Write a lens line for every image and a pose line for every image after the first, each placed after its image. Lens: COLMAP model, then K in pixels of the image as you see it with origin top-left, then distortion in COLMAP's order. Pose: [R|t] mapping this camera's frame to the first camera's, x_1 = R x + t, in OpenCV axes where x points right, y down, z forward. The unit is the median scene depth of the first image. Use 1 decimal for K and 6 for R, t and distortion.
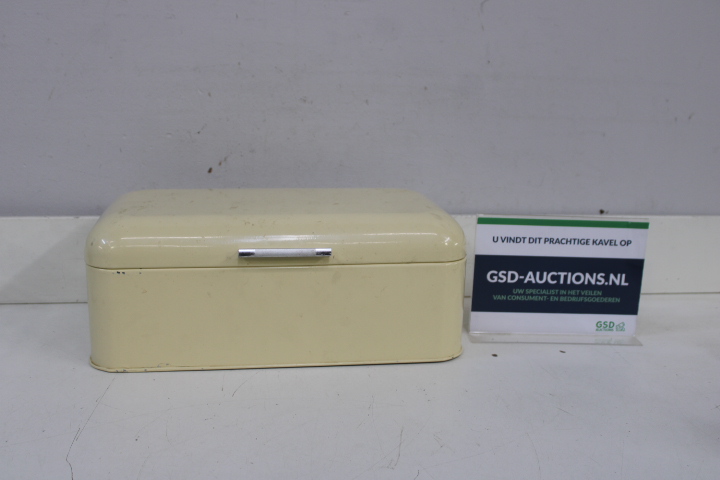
lens RADIAL K [[785.5, 0, 365.8], [0, 785.5, 235.9], [0, 0, 1]] dist [-0.091178, 0.000000]
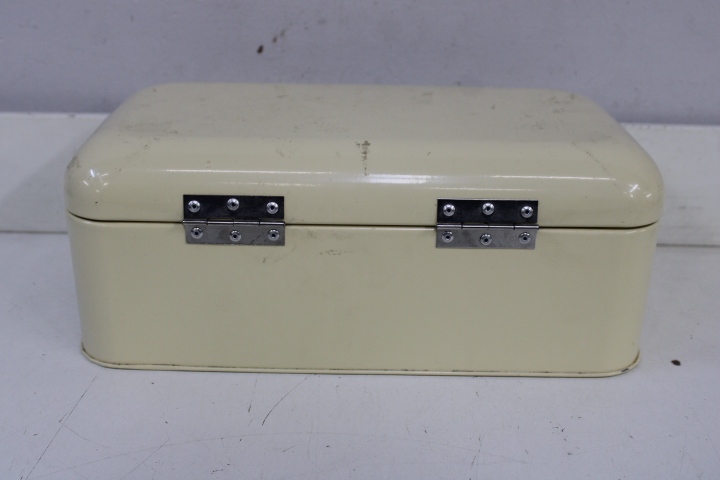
lens RADIAL K [[875.9, 0, 357.4], [0, 875.9, 236.1], [0, 0, 1]] dist [-0.054284, 0.000000]
pose [[0.987923, 0.050420, -0.146512, 0.005740], [-0.024684, 0.984713, 0.172429, -0.068313], [0.152966, -0.166730, 0.974065, 0.290499]]
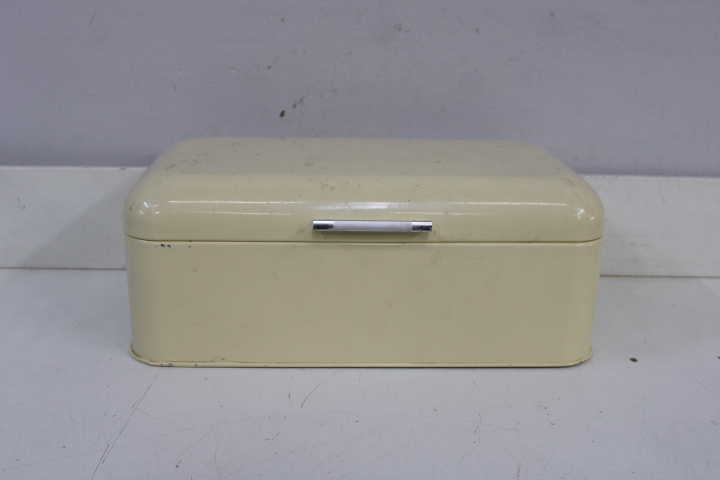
lens RADIAL K [[822.0, 0, 362.9], [0, 822.0, 244.2], [0, 0, 1]] dist [-0.077688, 0.000000]
pose [[0.993714, 0.032275, -0.107196, -0.022197], [-0.023151, 0.996086, 0.085300, -0.027536], [0.109529, -0.082282, 0.990572, 0.174742]]
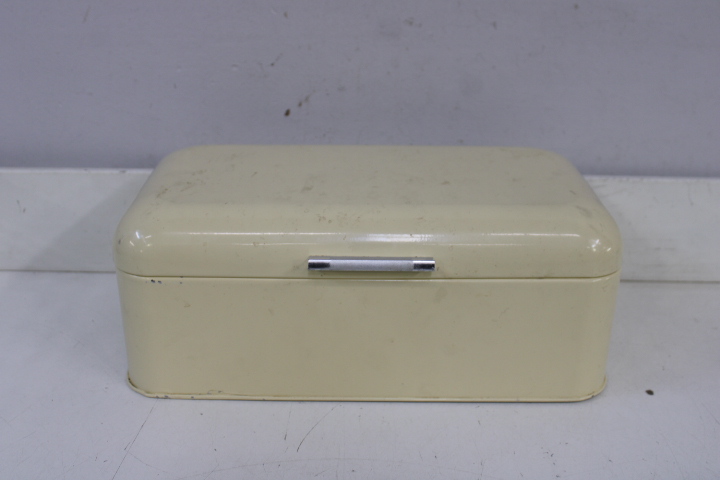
lens RADIAL K [[822.0, 0, 359.2], [0, 822.0, 237.3], [0, 0, 1]] dist [-0.077688, 0.000000]
pose [[0.987493, 0.046626, -0.150610, 0.000585], [-0.019923, 0.984516, 0.174157, -0.126519], [0.156399, -0.168978, 0.973132, 0.233425]]
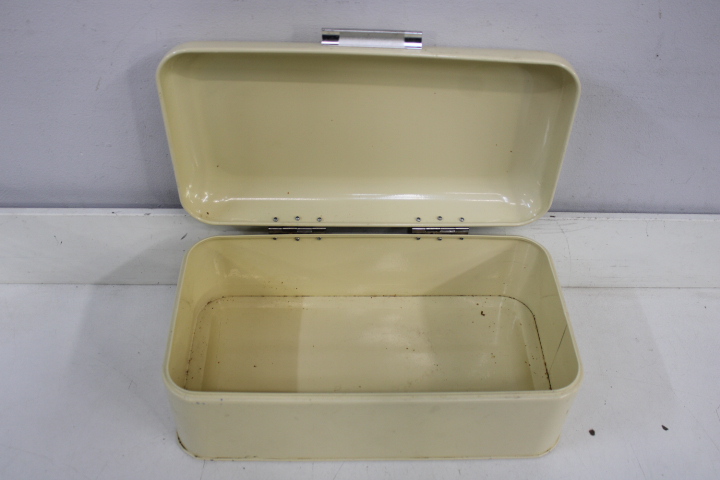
lens RADIAL K [[745.1, 0, 360.6], [0, 745.1, 239.3], [0, 0, 1]] dist [-0.104465, 0.000000]
pose [[0.992532, 0.087783, -0.084701, -0.062492], [-0.031025, 0.853189, 0.520678, -0.520485], [0.117973, -0.514162, 0.849541, 0.338496]]
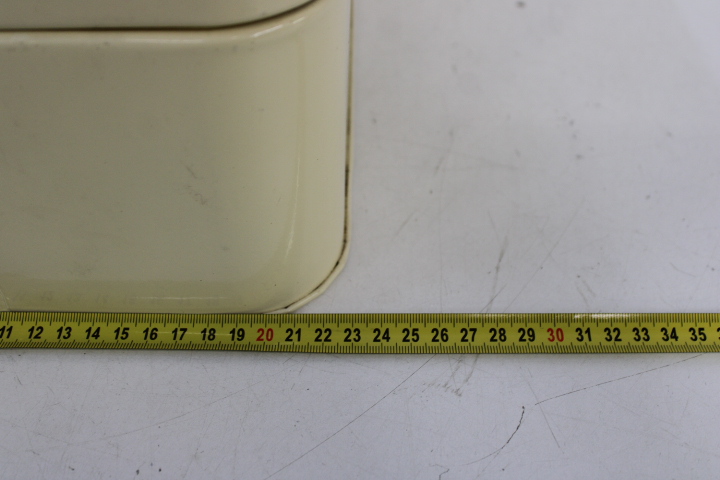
lens RADIAL K [[845.4, 0, 354.0], [0, 845.4, 238.1], [0, 0, 1]] dist [-0.092109, 0.000000]
pose [[0.983884, 0.109300, -0.141515, 0.025792], [-0.020924, 0.856367, 0.515944, 0.010812], [0.177581, -0.504668, 0.844852, 0.502325]]
